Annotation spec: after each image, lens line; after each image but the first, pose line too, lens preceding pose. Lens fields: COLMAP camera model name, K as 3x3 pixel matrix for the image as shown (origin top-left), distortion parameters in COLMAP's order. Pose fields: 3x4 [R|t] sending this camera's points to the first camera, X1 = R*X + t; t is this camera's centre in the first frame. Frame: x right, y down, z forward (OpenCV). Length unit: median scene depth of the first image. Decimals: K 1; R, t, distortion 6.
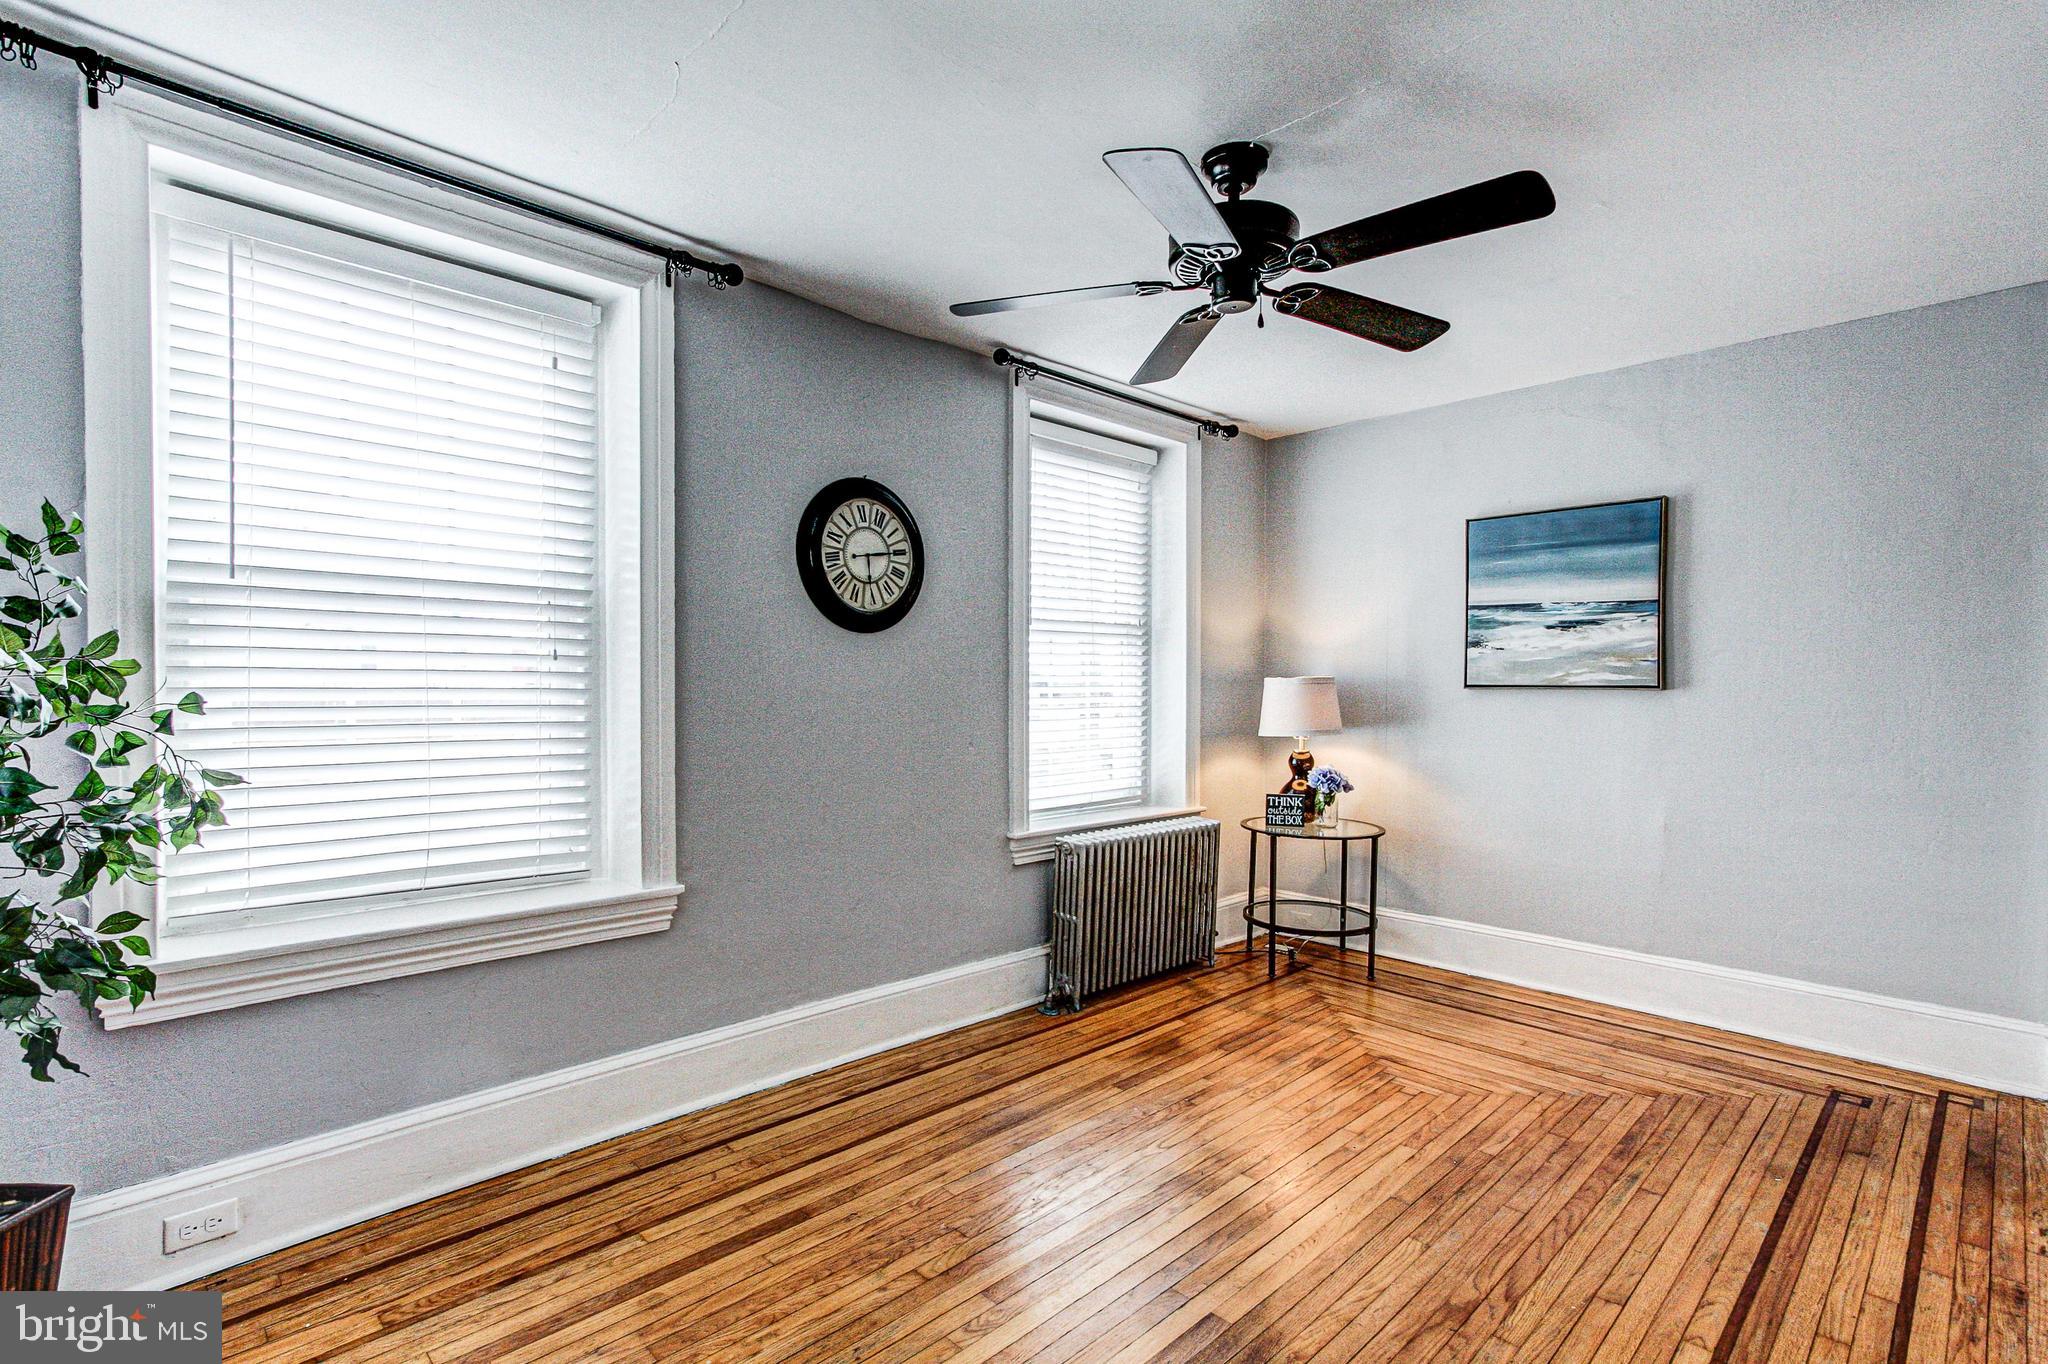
lens RADIAL K [[964.0, 0, 1024.0], [0, 964.0, 682.0], [0, 0, 1]] dist [-0.001890, 0.000613]
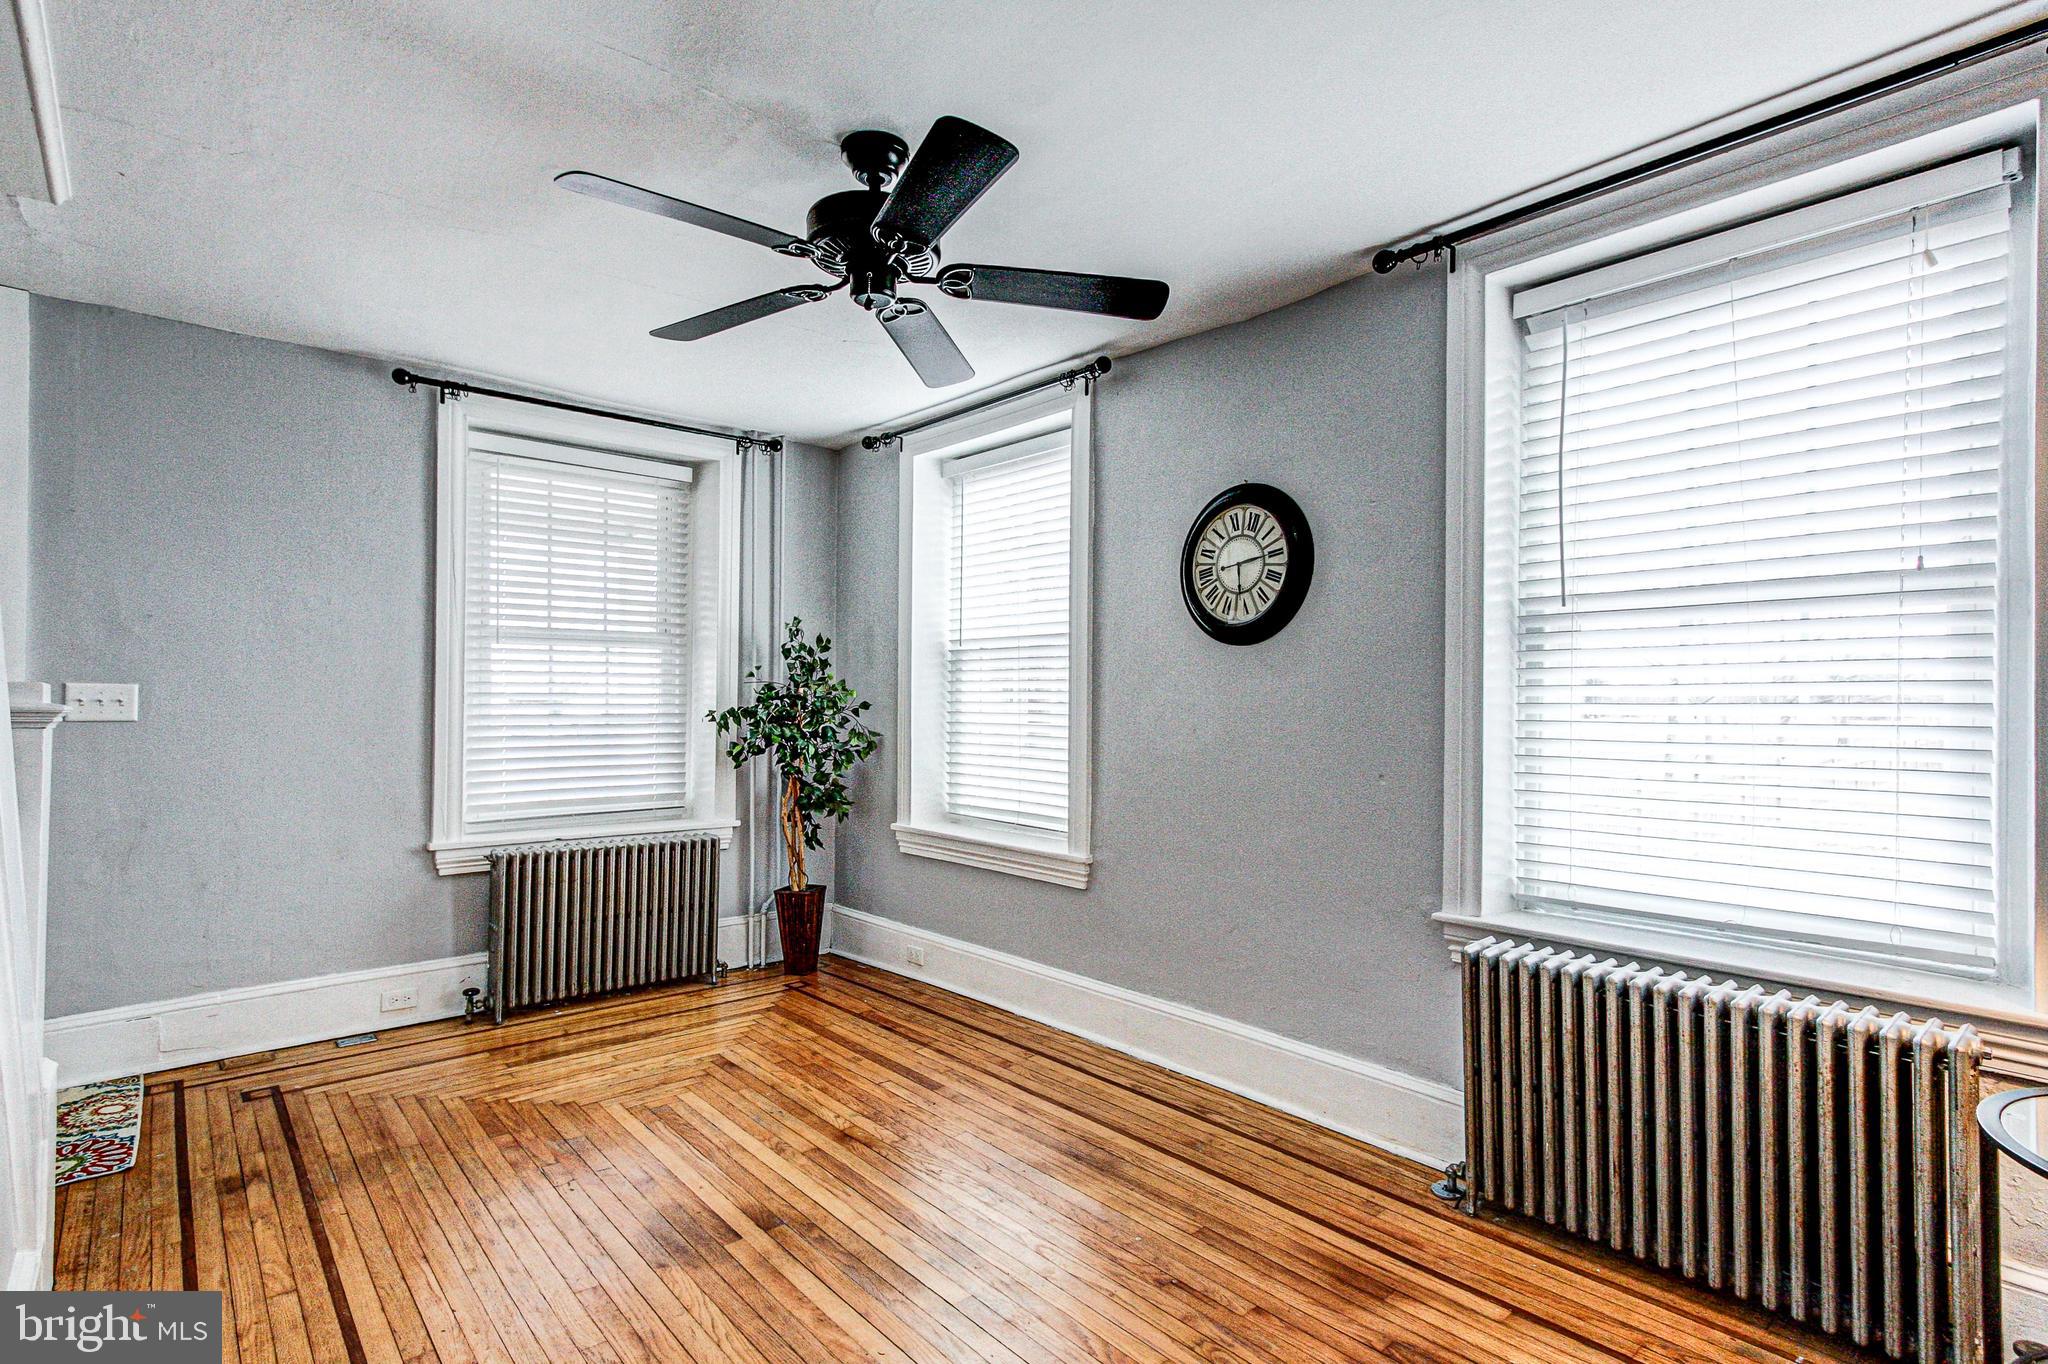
lens RADIAL K [[987.8, 0, 1024.0], [0, 987.8, 682.0], [0, 0, 1]] dist [-0.008642, 0.000453]
pose [[-0.046875, -0.026274, -0.998555, 0.793184], [-0.007032, 0.999638, -0.025972, 0.011646], [0.998876, 0.005805, -0.047043, 0.805981]]
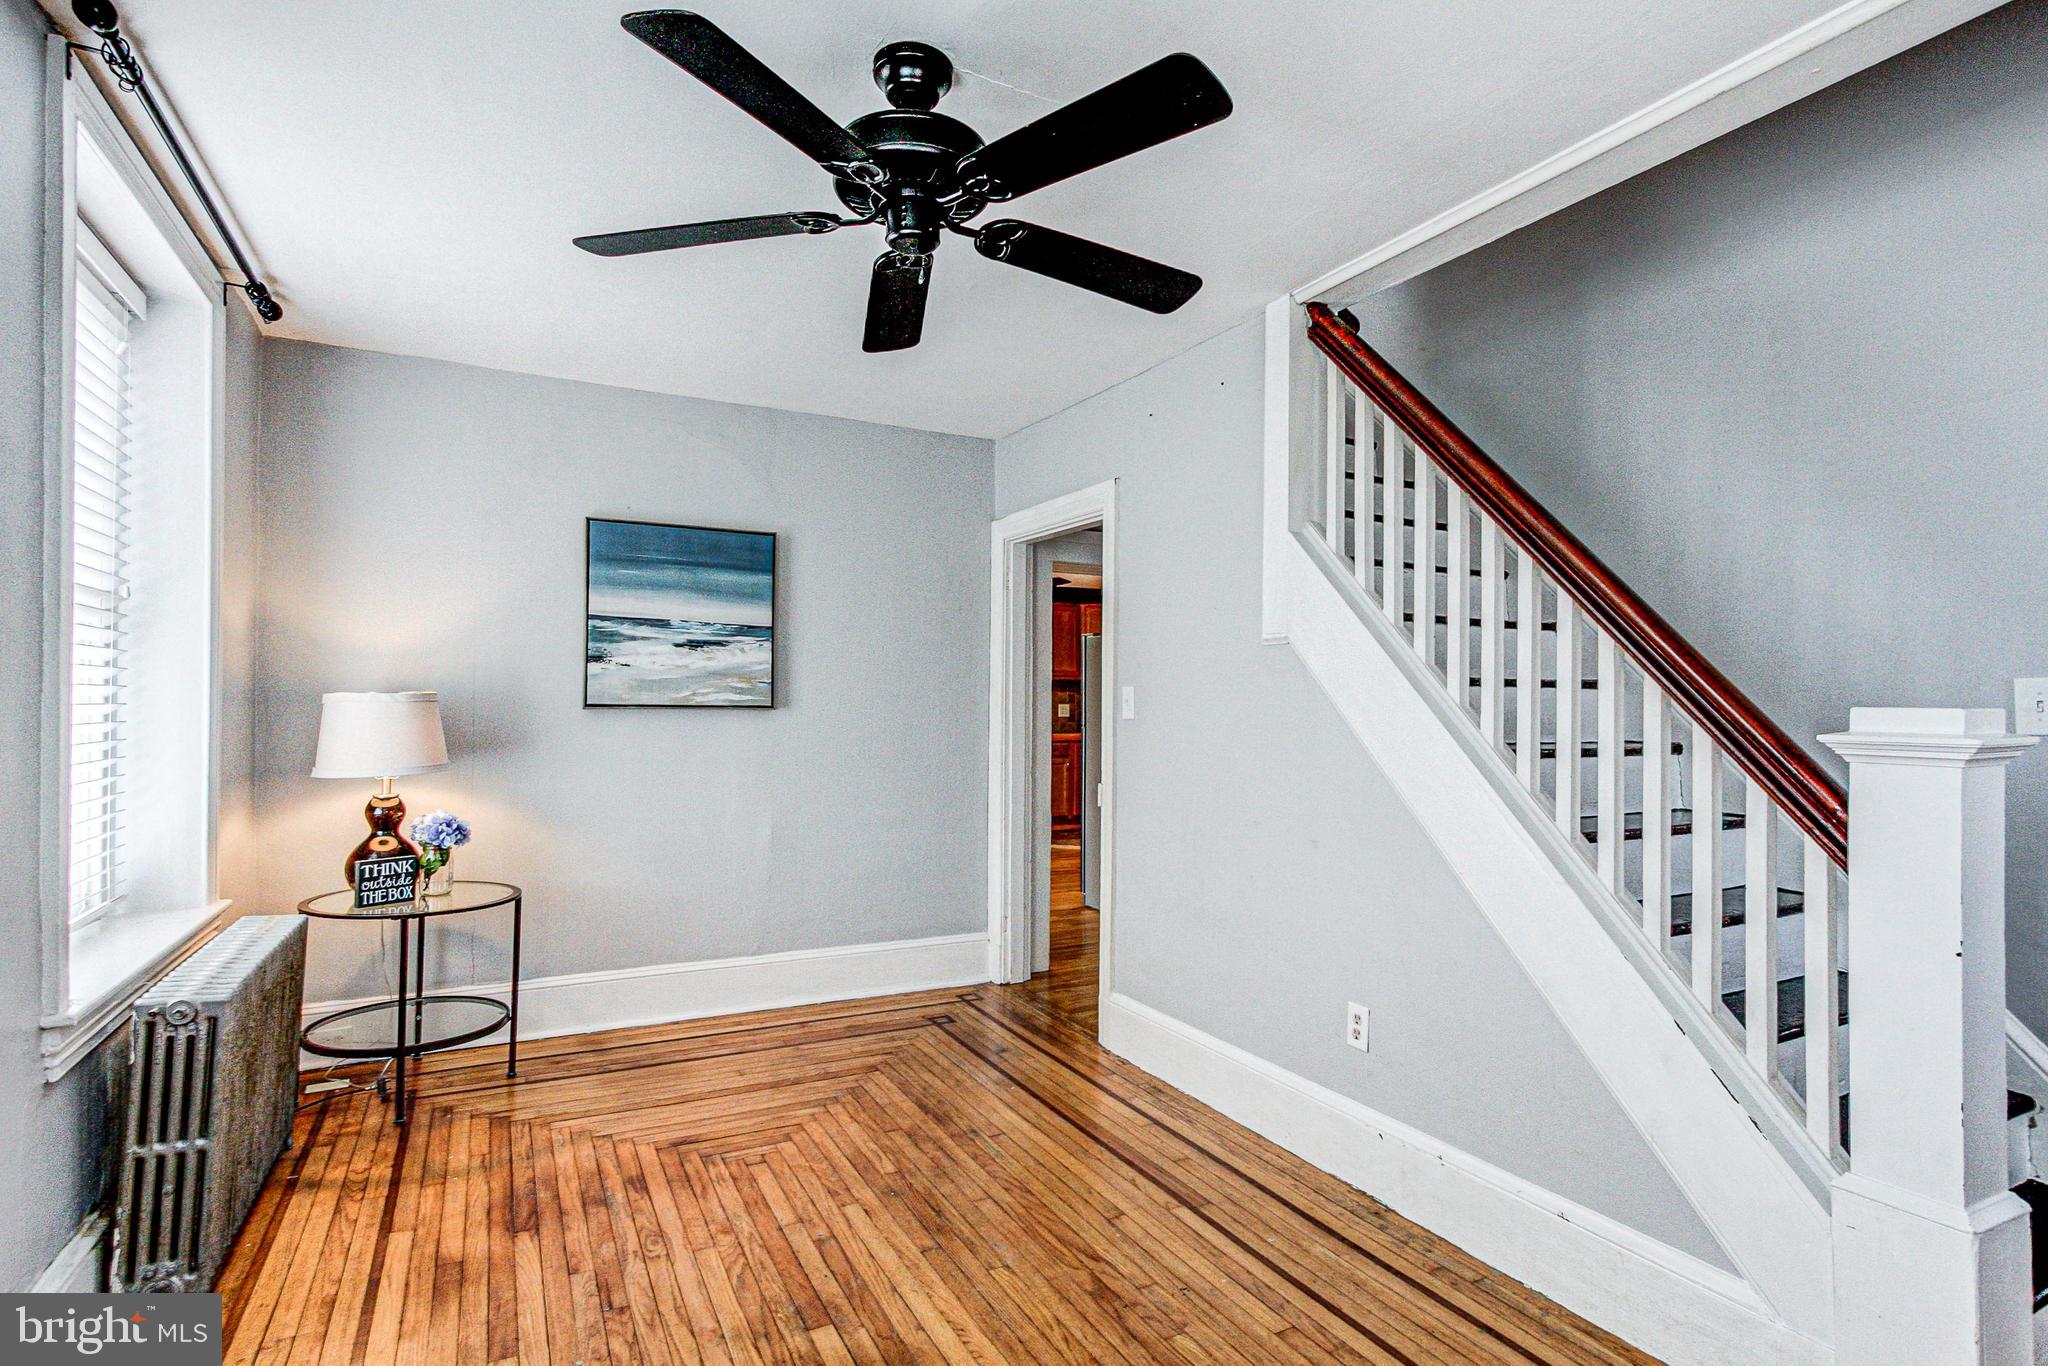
lens RADIAL K [[998.4, 0, 1013.1], [0, 998.4, 699.0], [0, 0, 1]] dist [0.001664, 0.003963]
pose [[0.294432, 0.008330, 0.955636, -0.376490], [-0.007096, 0.999953, -0.006530, 0.001704], [-0.955646, -0.004859, 0.294478, 0.450840]]
